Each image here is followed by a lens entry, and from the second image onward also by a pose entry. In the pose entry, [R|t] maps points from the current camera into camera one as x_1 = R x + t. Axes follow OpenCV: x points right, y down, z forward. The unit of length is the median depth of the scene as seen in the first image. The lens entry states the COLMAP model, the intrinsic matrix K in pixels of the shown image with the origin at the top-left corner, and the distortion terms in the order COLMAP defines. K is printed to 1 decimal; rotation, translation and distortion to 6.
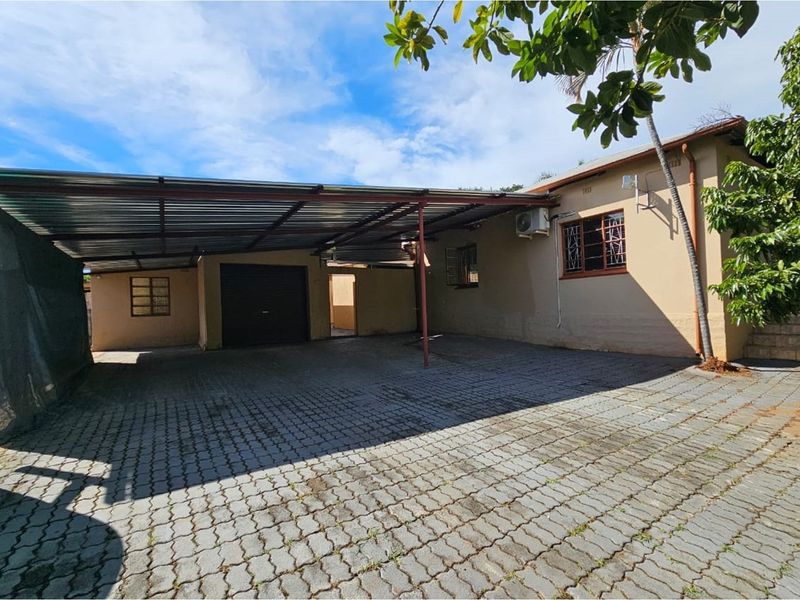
lens RADIAL K [[372.1, 0, 403.4], [0, 372.1, 300.3], [0, 0, 1]] dist [0.000171, -0.000530]
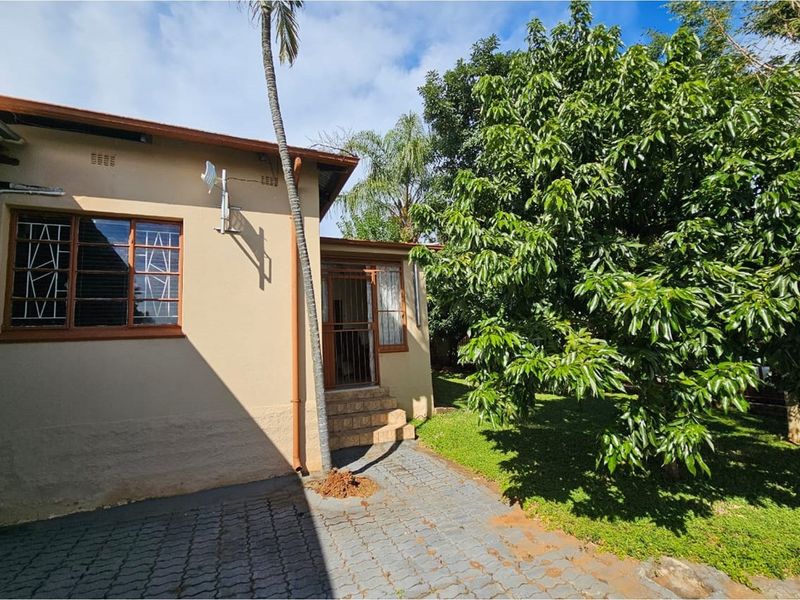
lens RADIAL K [[372.1, 0, 403.4], [0, 372.1, 300.3], [0, 0, 1]] dist [0.000171, -0.000530]
pose [[0.147757, 0.137598, 0.979405, 0.115034], [0.014487, 0.989867, -0.141254, -0.045329], [-0.988918, 0.035060, 0.144266, 0.606925]]
